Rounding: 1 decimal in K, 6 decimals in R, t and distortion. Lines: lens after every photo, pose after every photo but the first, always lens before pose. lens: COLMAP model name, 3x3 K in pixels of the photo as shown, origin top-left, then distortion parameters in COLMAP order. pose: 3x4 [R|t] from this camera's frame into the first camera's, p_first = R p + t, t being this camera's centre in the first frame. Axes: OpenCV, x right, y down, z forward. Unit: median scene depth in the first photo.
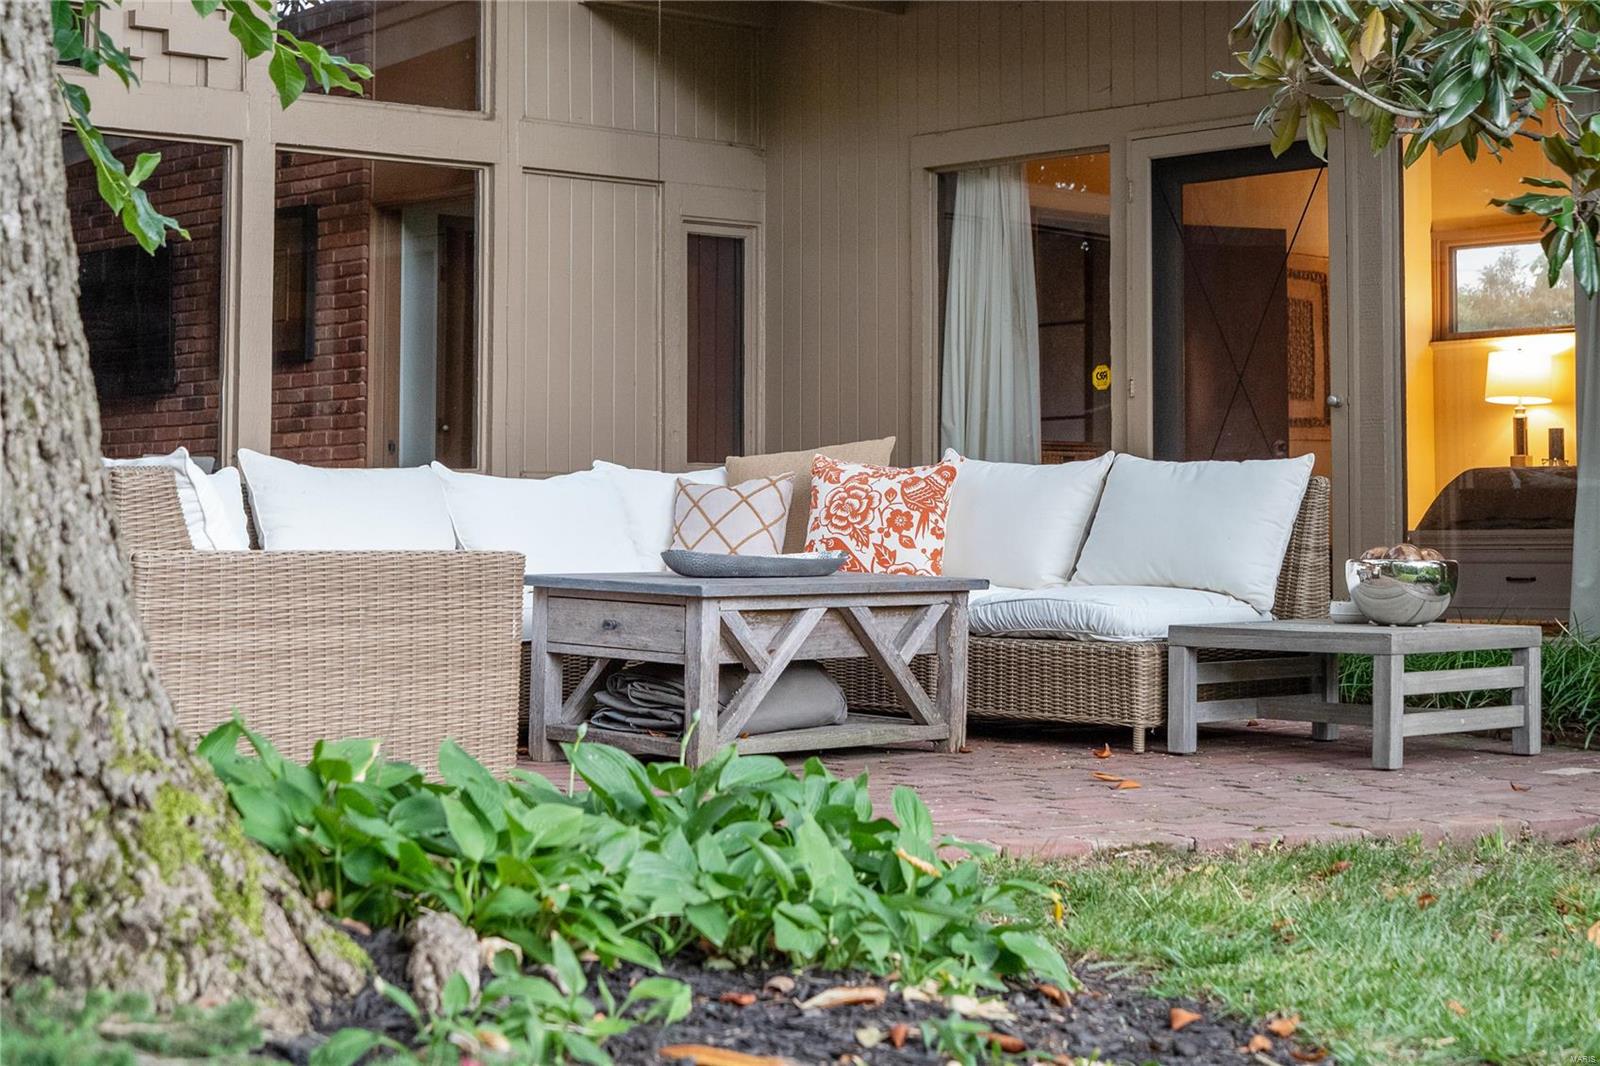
lens RADIAL K [[2850.0, 0, 800.0], [0, 2850.0, 533.0], [0, 0, 1]] dist [-0.006034, -0.052036]
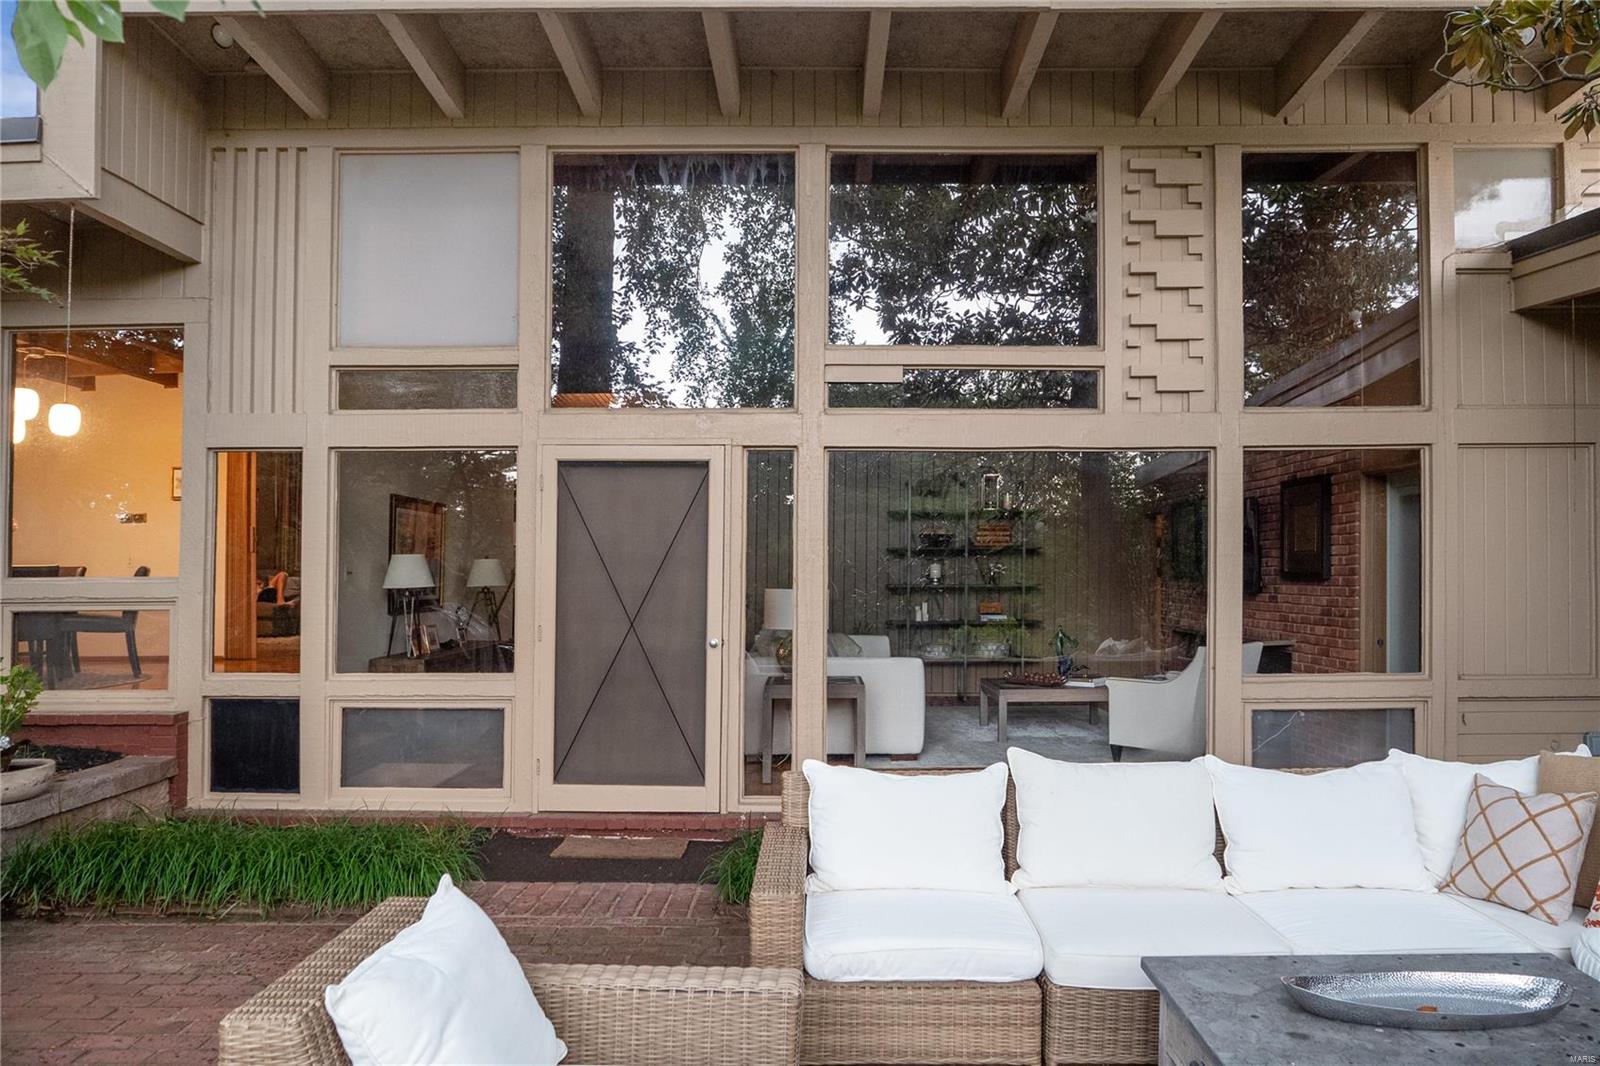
lens RADIAL K [[1149.8, 0, 800.0], [0, 1149.8, 533.0], [0, 0, 1]] dist [-0.066475, 0.000529]
pose [[0.709034, -0.021234, -0.704854, 0.053605], [-0.000001, 0.999546, -0.030114, -0.072477], [0.705174, 0.021353, 0.708713, 0.422235]]
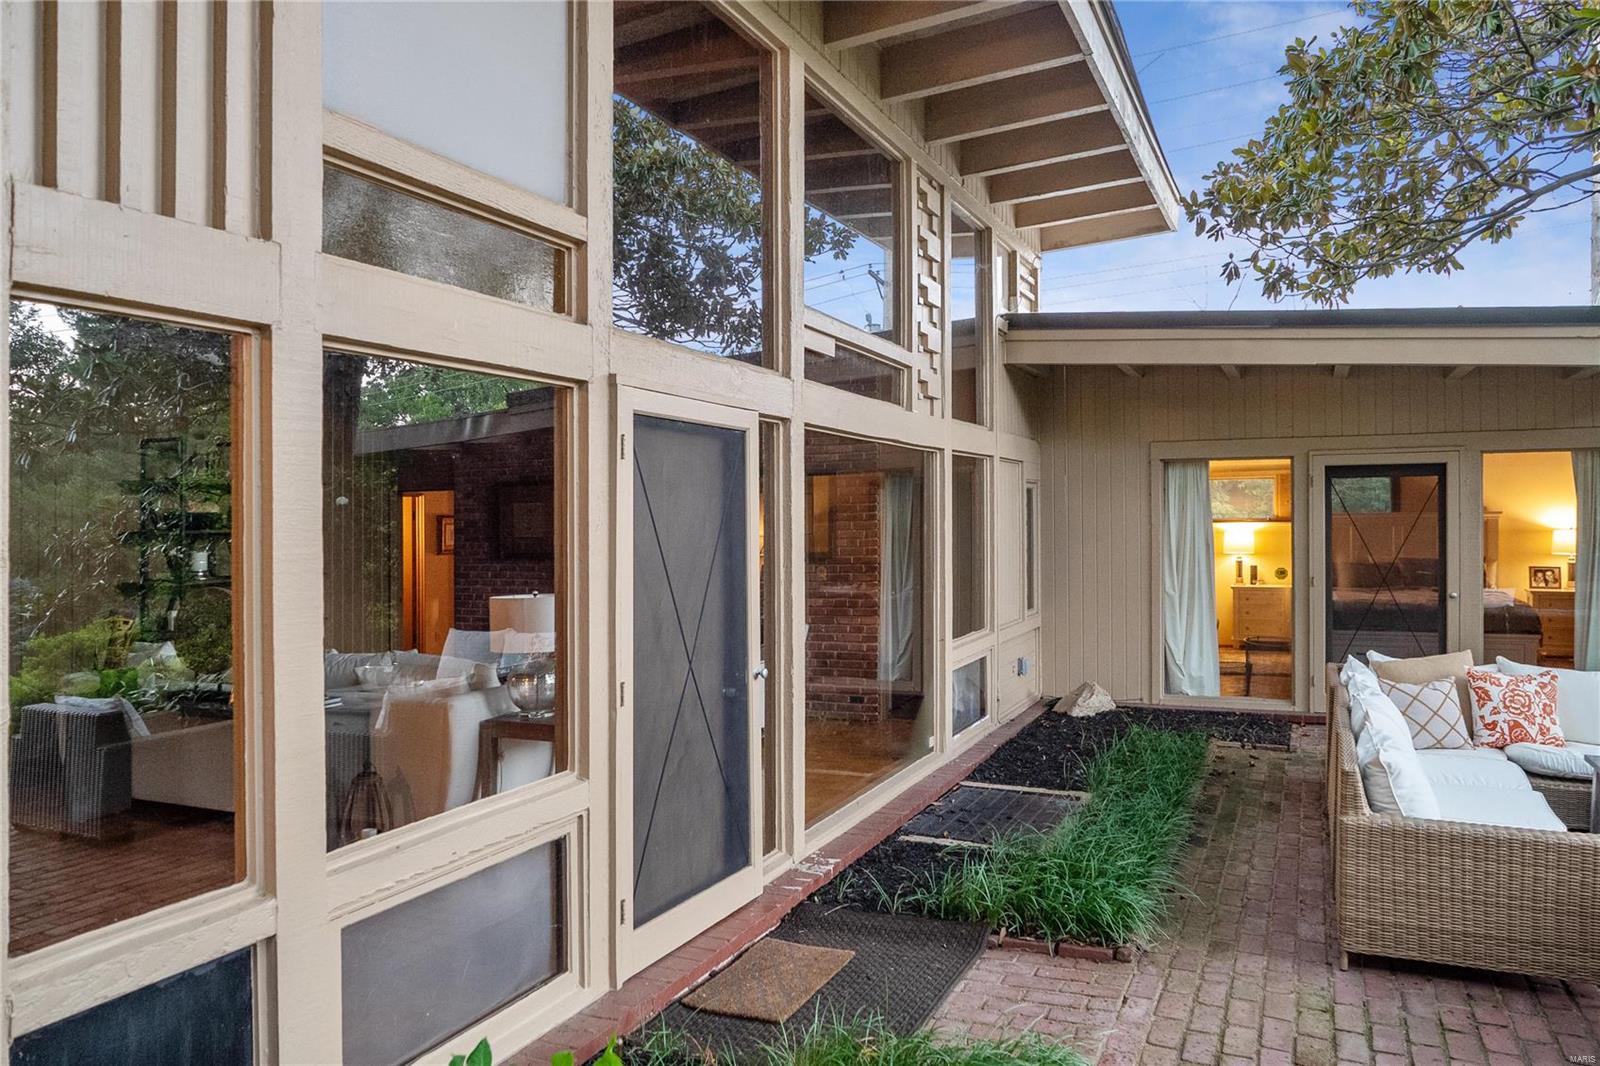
lens RADIAL K [[1126.6, 0, 800.0], [0, 1126.6, 533.0], [0, 0, 1]] dist [-0.003051, -0.000276]
pose [[0.926029, -0.007343, 0.377381, -0.487575], [0.002141, 0.999897, 0.014201, -0.092442], [-0.377447, -0.012343, 0.925949, 0.397676]]
